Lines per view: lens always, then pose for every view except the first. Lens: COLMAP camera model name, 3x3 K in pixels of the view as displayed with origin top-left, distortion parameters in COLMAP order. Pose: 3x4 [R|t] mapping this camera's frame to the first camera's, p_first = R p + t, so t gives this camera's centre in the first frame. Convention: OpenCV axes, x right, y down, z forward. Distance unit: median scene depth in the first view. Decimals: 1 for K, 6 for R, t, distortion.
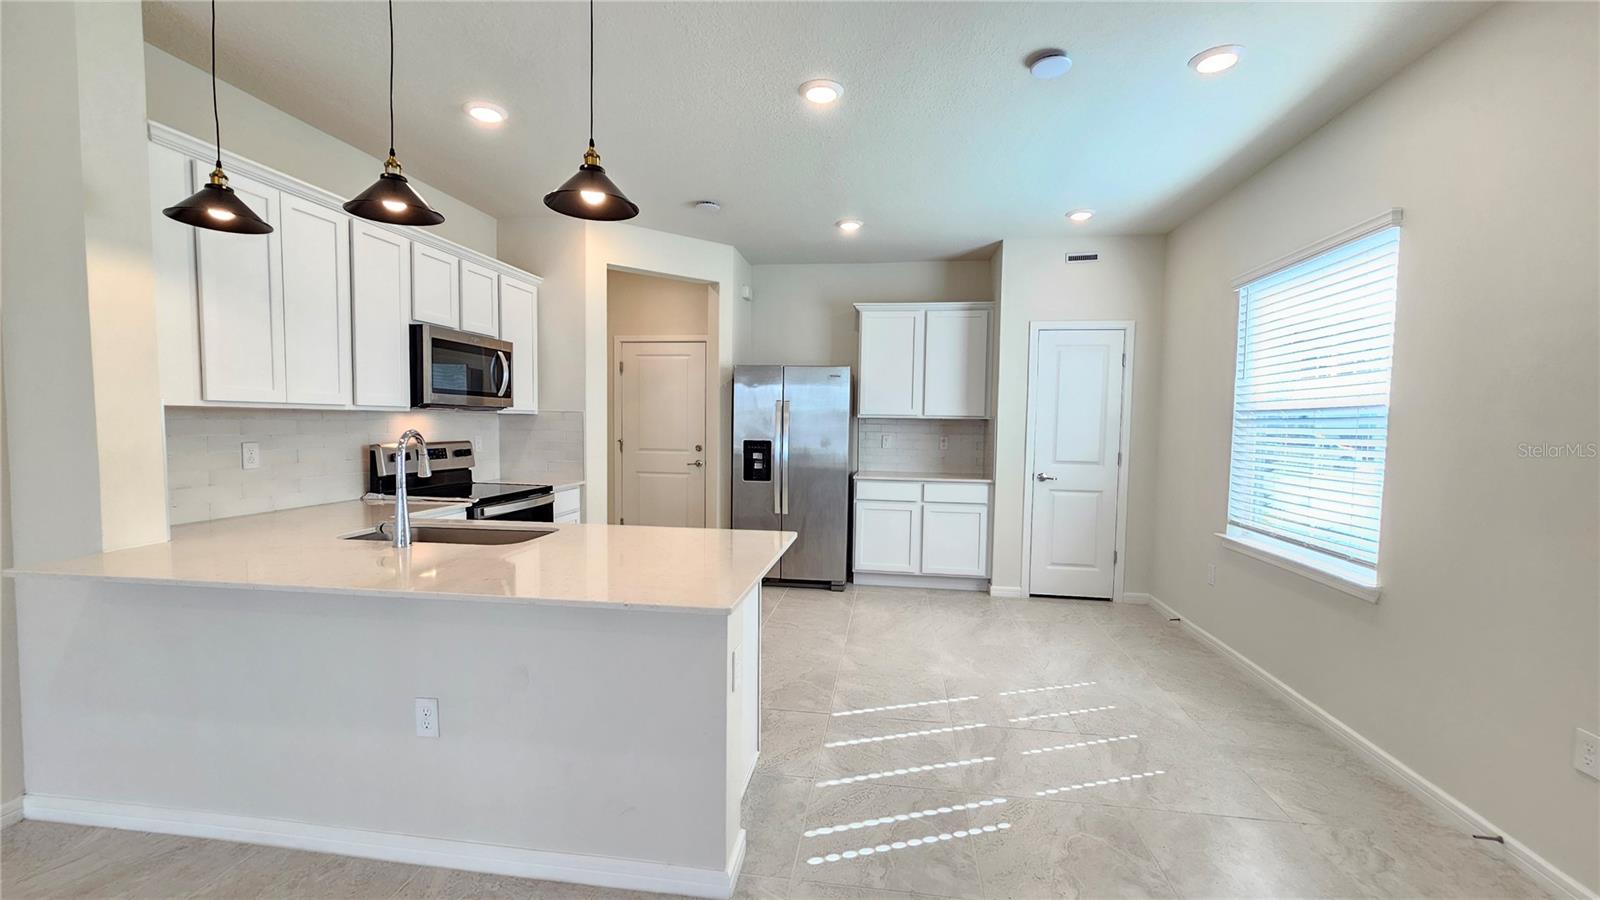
lens RADIAL K [[650.5, 0, 801.6], [0, 650.5, 458.1], [0, 0, 1]] dist [0.000760, 0.000426]
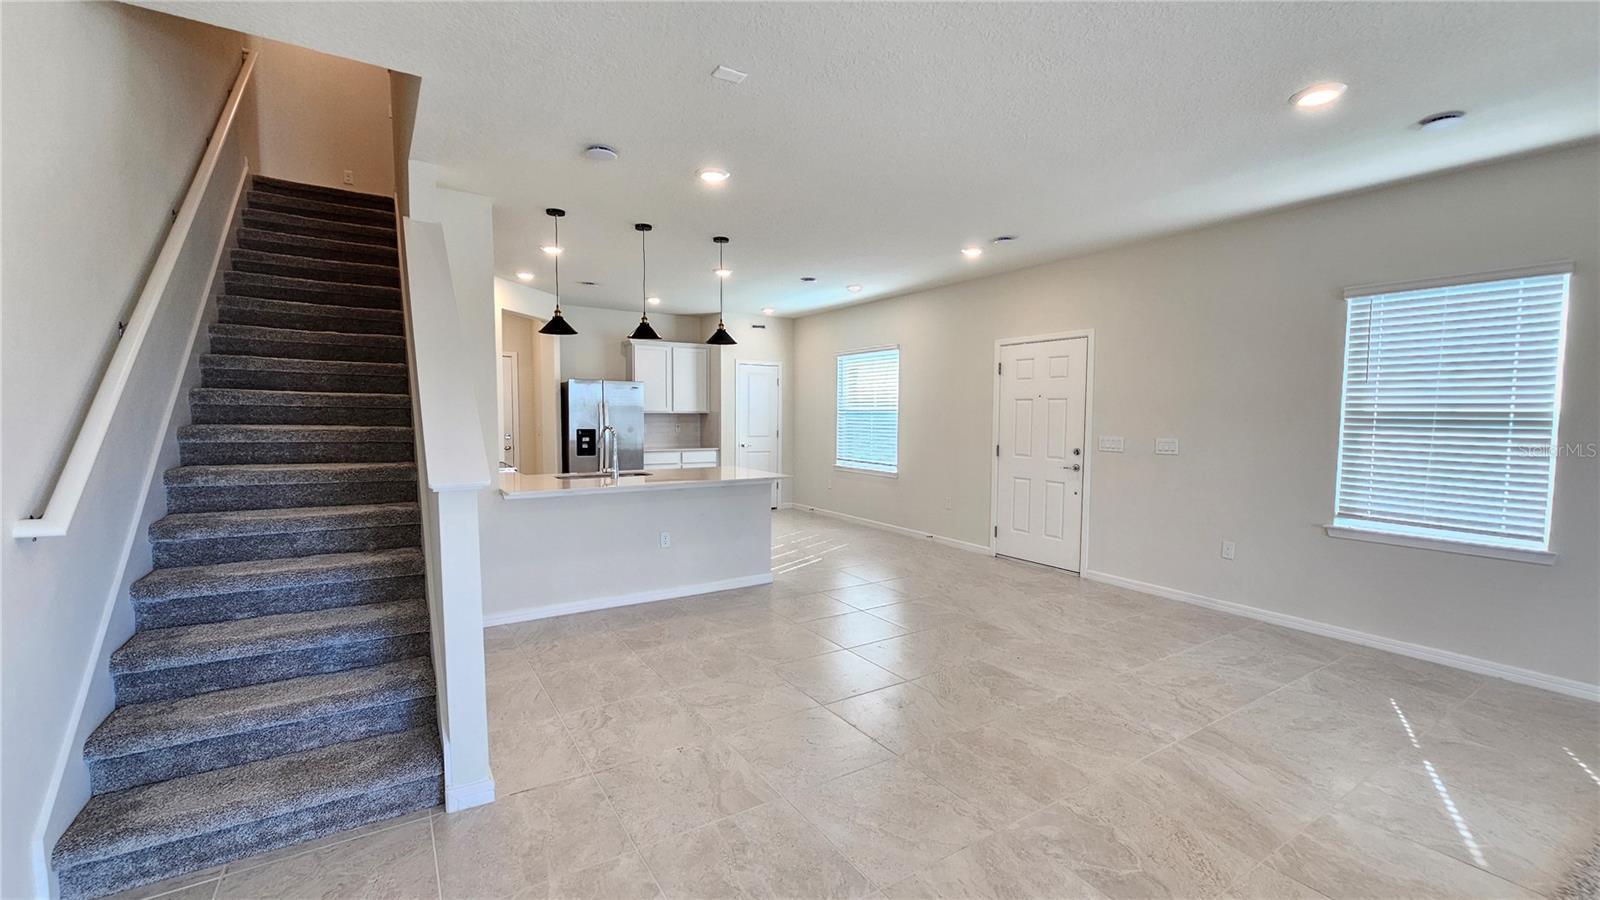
lens RADIAL K [[651.3, 0, 800.6], [0, 651.3, 454.4], [0, 0, 1]] dist [-0.000280, -0.000091]
pose [[0.756486, -0.049531, 0.652131, -0.740142], [0.039612, 0.998767, 0.029908, 0.006758], [-0.652809, 0.003207, 0.757516, -0.512403]]
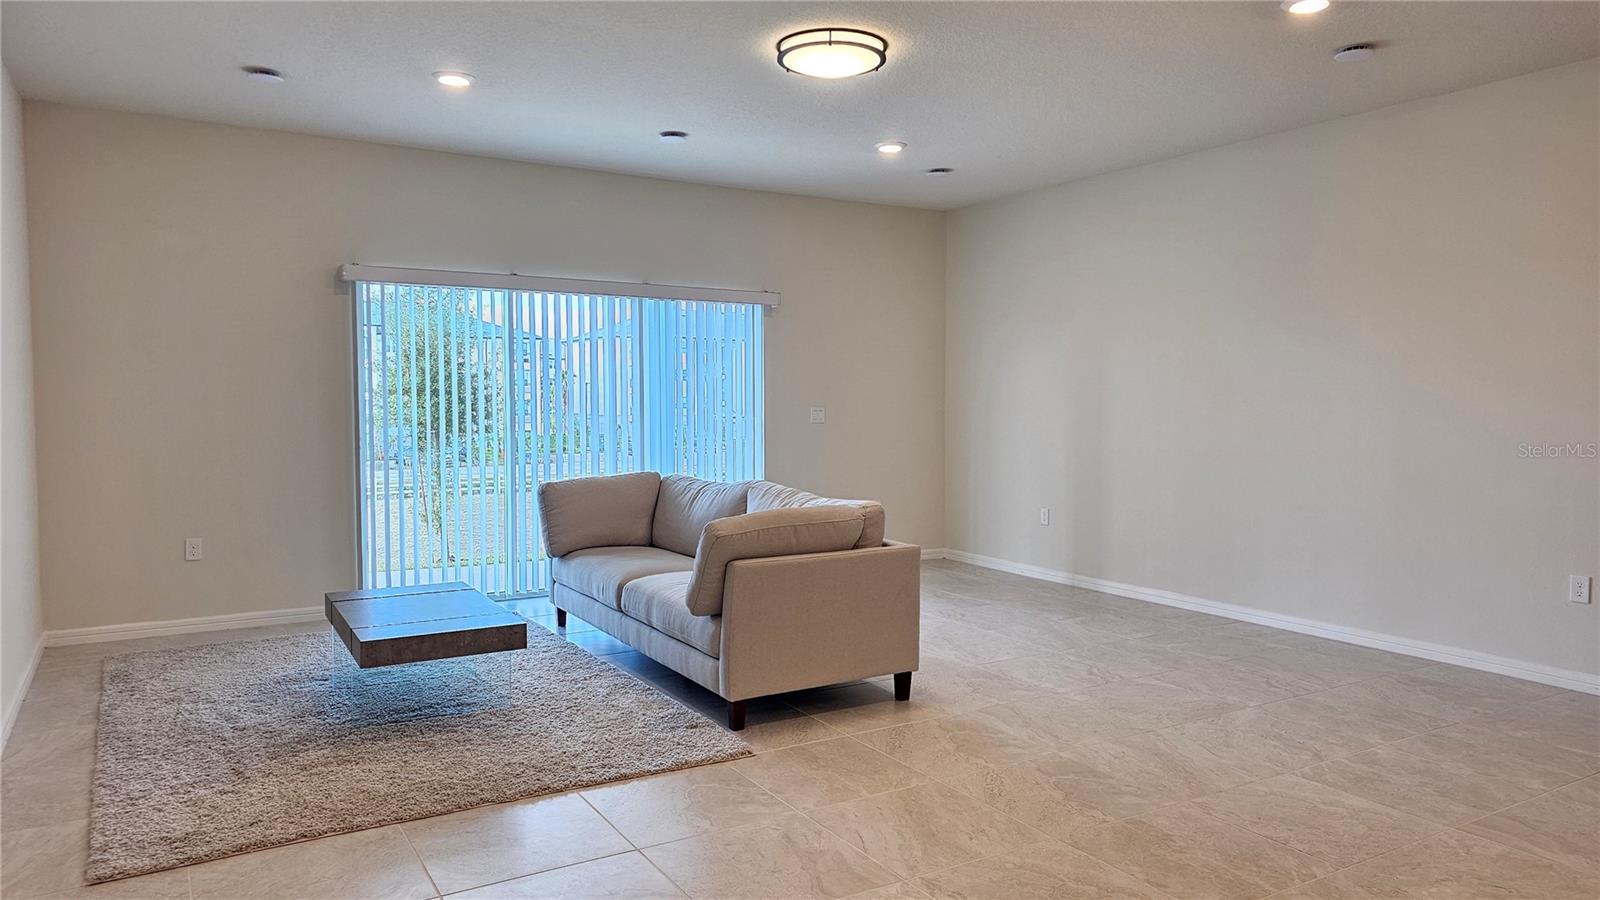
lens RADIAL K [[1063.0, 0, 801.5], [0, 1063.0, 450.7], [0, 0, 1]] dist [0.063103, -0.036459]
pose [[-0.772287, 0.018684, -0.634999, 0.321460], [-0.047327, 0.995098, 0.086839, 0.005874], [0.633509, 0.097118, -0.767616, 0.122849]]
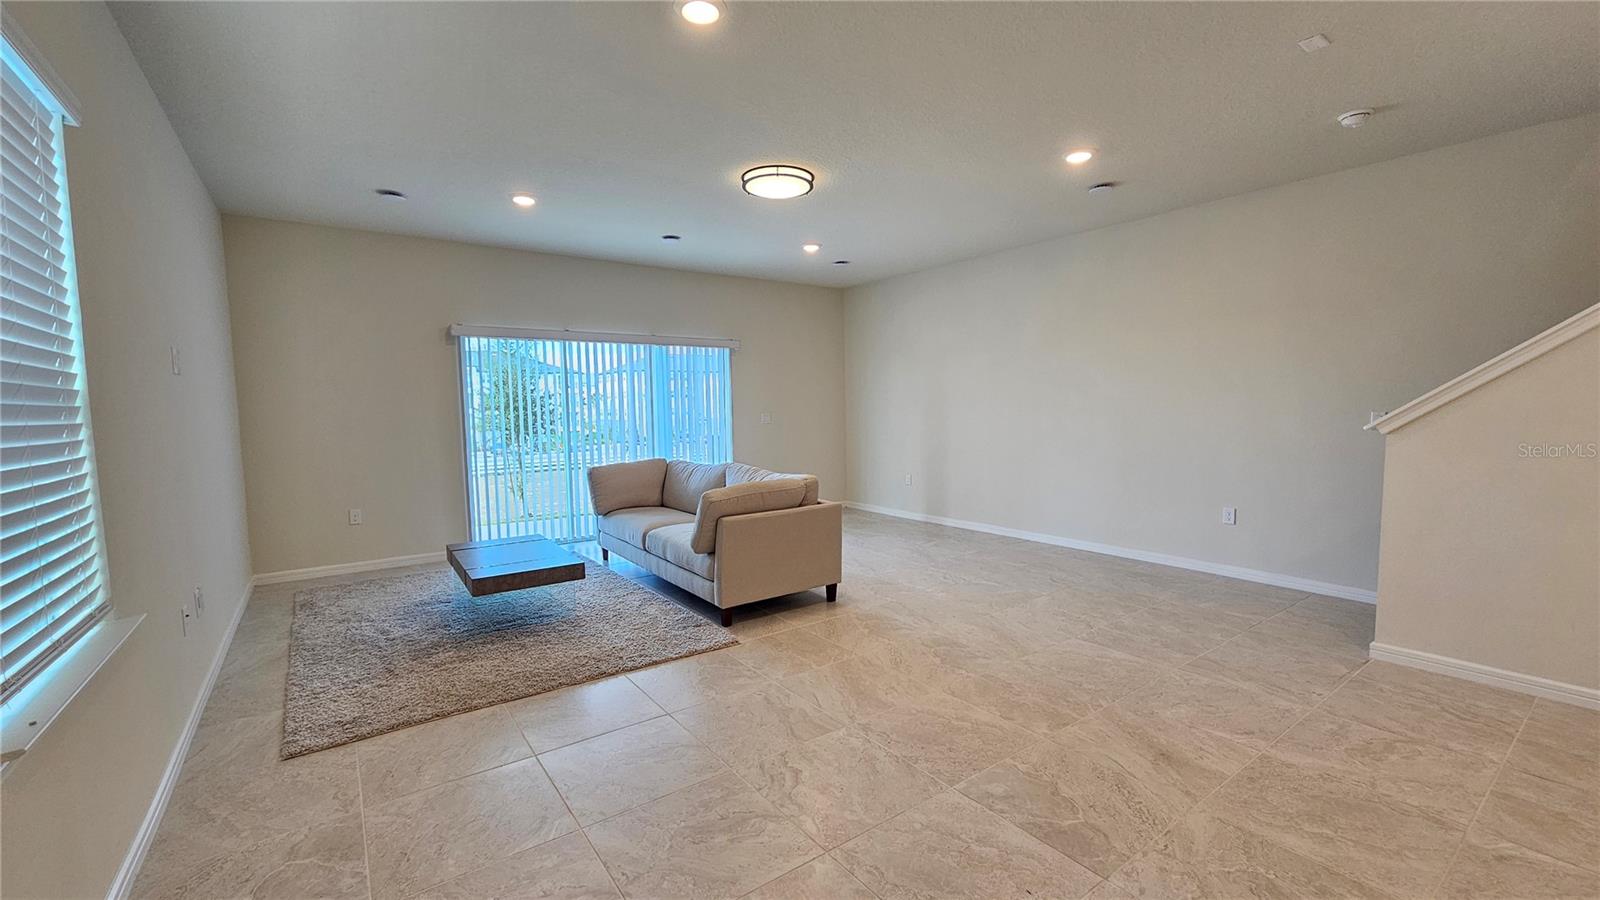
lens RADIAL K [[648.6, 0, 802.8], [0, 648.6, 460.5], [0, 0, 1]] dist [0.000227, 0.000698]
pose [[-0.714403, 0.056415, -0.697457, 0.299964], [-0.034840, 0.992641, 0.115978, 0.007055], [0.698867, 0.107154, -0.707180, 0.060901]]
